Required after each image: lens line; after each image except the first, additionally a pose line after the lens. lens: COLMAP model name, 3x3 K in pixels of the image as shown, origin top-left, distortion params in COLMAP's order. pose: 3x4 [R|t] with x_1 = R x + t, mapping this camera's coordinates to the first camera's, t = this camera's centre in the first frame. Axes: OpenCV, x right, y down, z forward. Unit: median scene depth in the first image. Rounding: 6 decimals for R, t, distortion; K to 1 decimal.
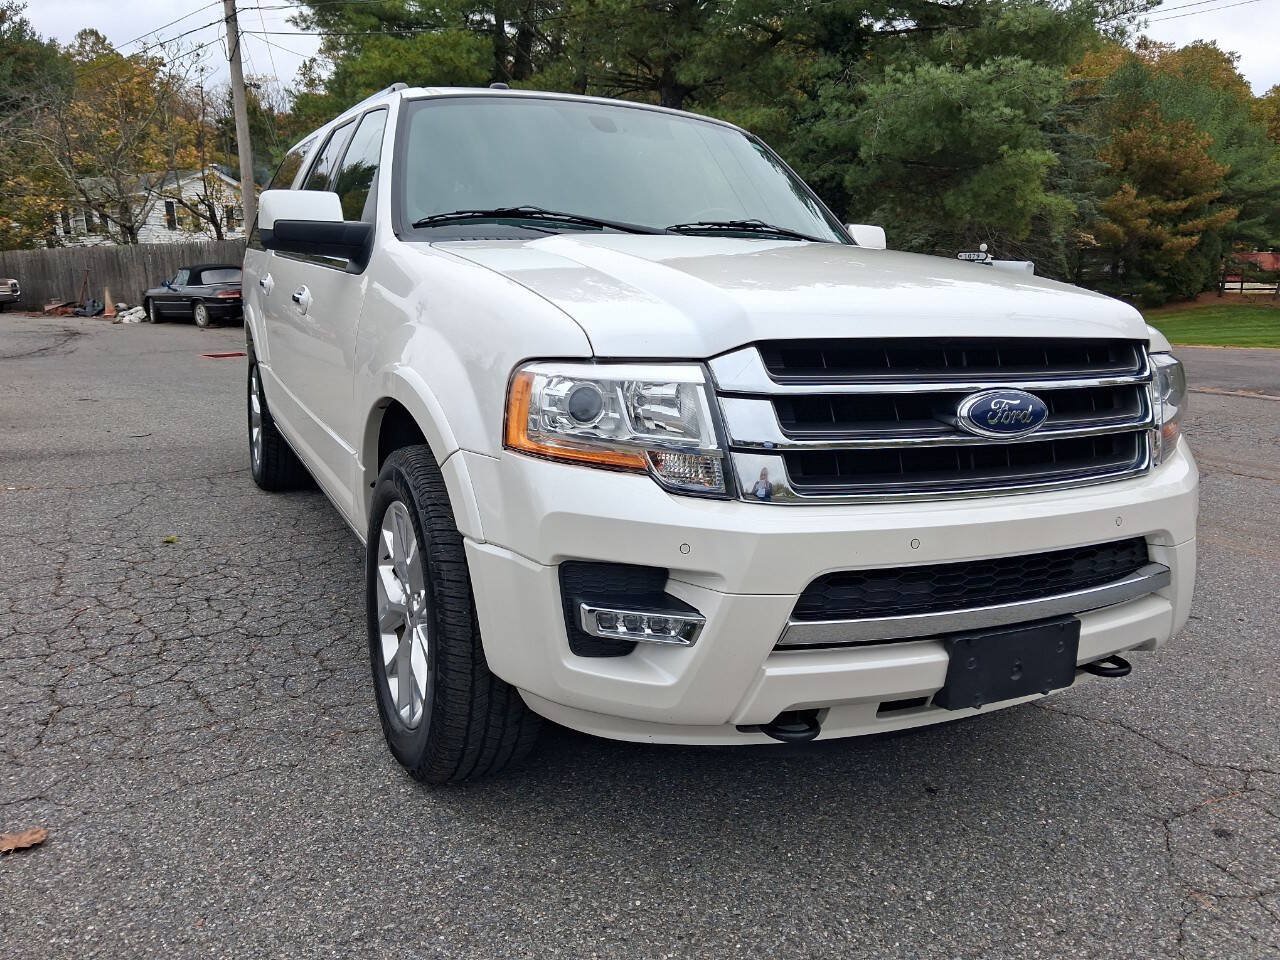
lens RADIAL K [[1028.5, 0, 640.0], [0, 1028.5, 480.0], [0, 0, 1]] dist [0.004081, 0.001175]
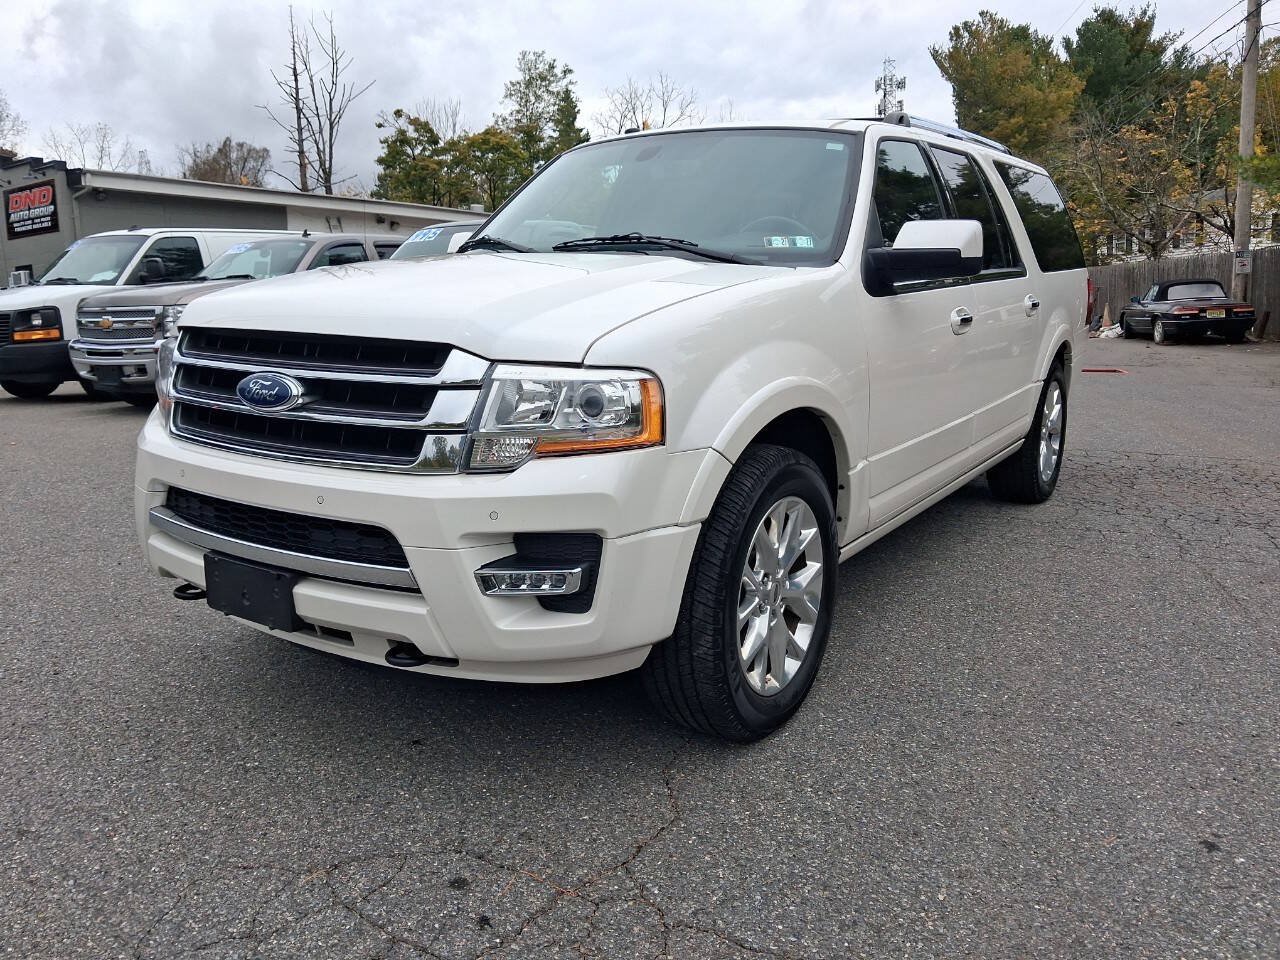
lens RADIAL K [[1055.9, 0, 630.0], [0, 1055.9, 460.4], [0, 0, 1]] dist [0.002459, -0.001107]
pose [[0.481096, 0.126146, -0.867545, 1.512997], [-0.160004, 0.985606, 0.054583, -0.110781], [0.861943, 0.112552, 0.494355, 0.671768]]
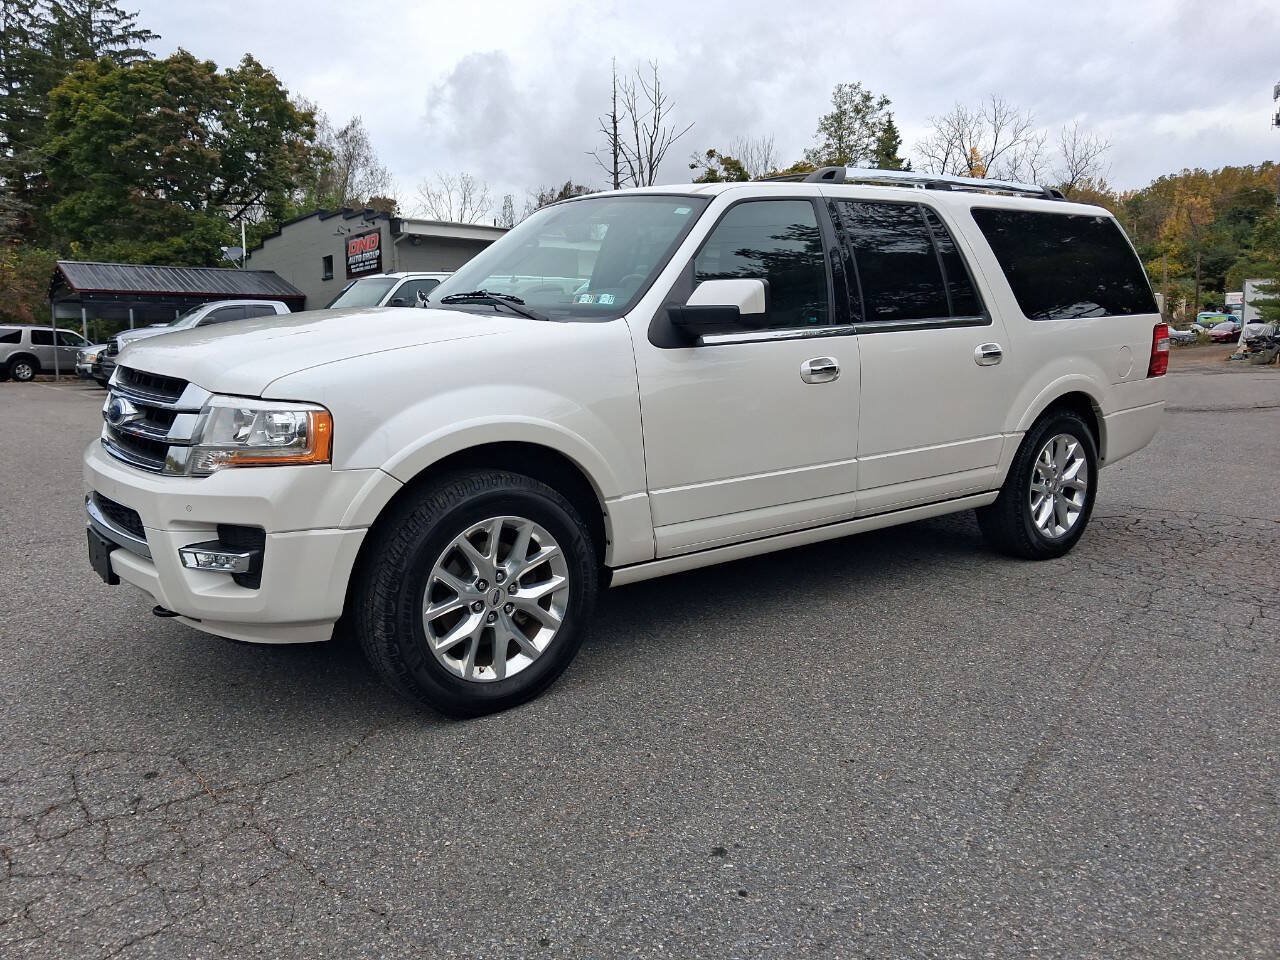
lens RADIAL K [[1057.0, 0, 610.9], [0, 1057.0, 475.1], [0, 0, 1]] dist [0.050476, -0.079132]
pose [[0.155998, 0.130032, -0.979161, 2.001122], [-0.193597, 0.976096, 0.098781, -0.264575], [0.968600, 0.174153, 0.177442, 1.336083]]
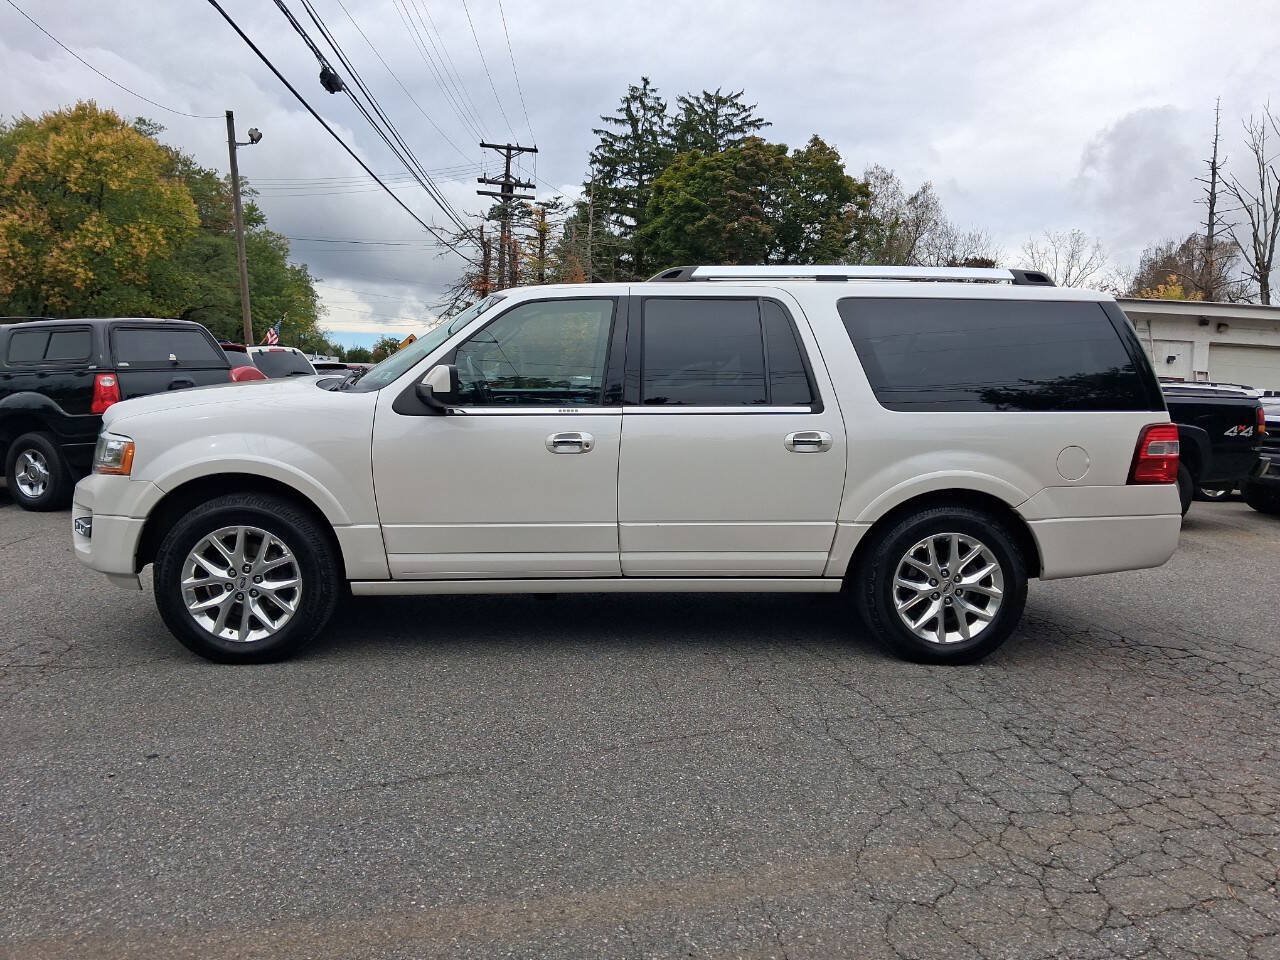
lens RADIAL K [[1038.3, 0, 569.9], [0, 1038.3, 480.7], [0, 0, 1]] dist [0.066176, -0.125598]
pose [[-0.434724, 0.070505, -0.897800, 2.117153], [-0.216365, 0.959553, 0.180120, -0.639840], [0.874186, 0.272555, -0.401886, 2.863836]]
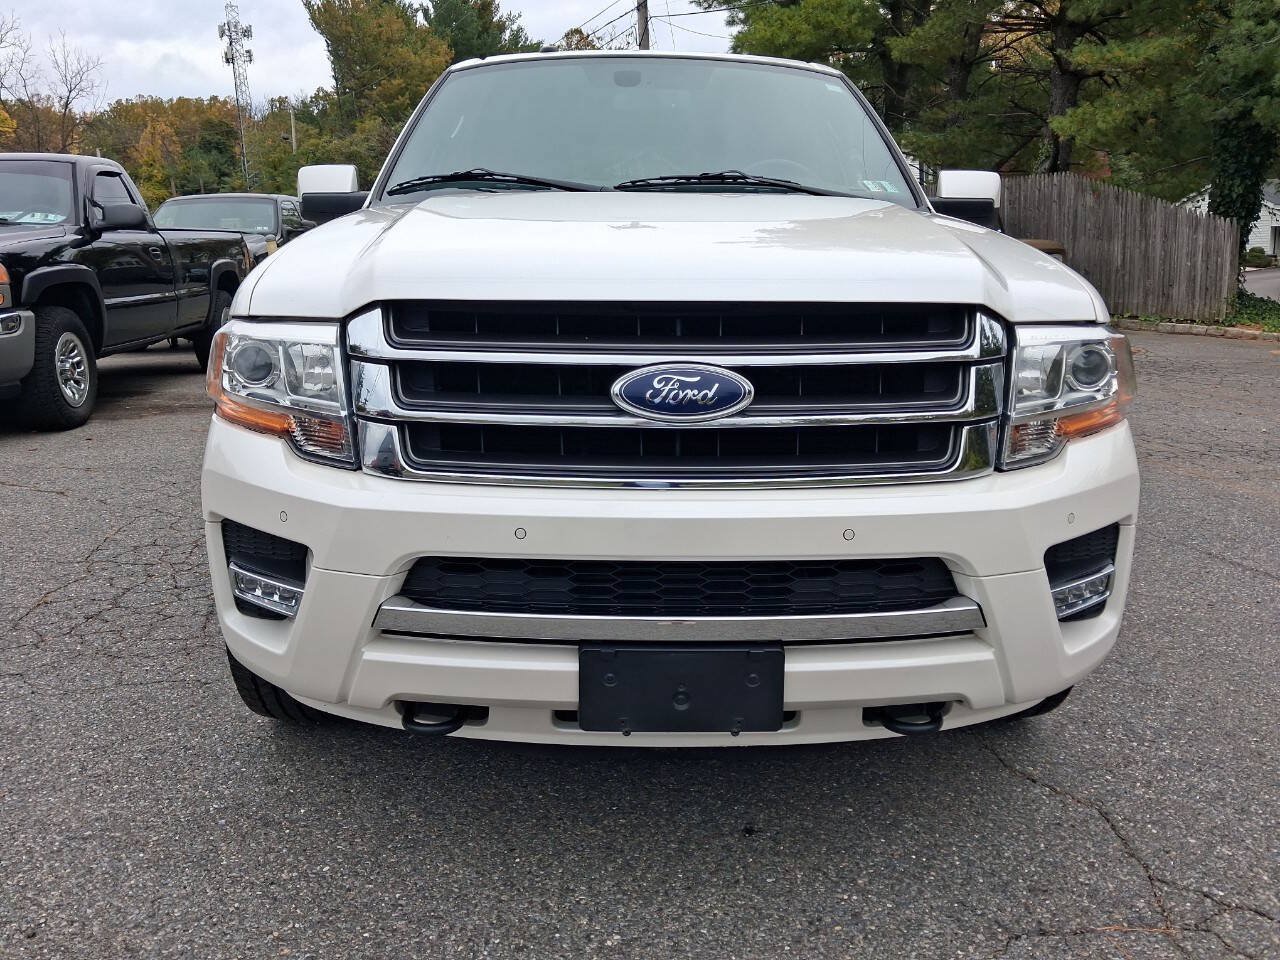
lens RADIAL K [[1028.5, 0, 640.0], [0, 1028.5, 480.0], [0, 0, 1]] dist [0.004081, 0.001175]
pose [[0.904156, 0.075674, -0.420446, 0.606527], [-0.064162, 0.997077, 0.041481, -0.022794], [0.422356, -0.010529, 0.906369, 0.209025]]
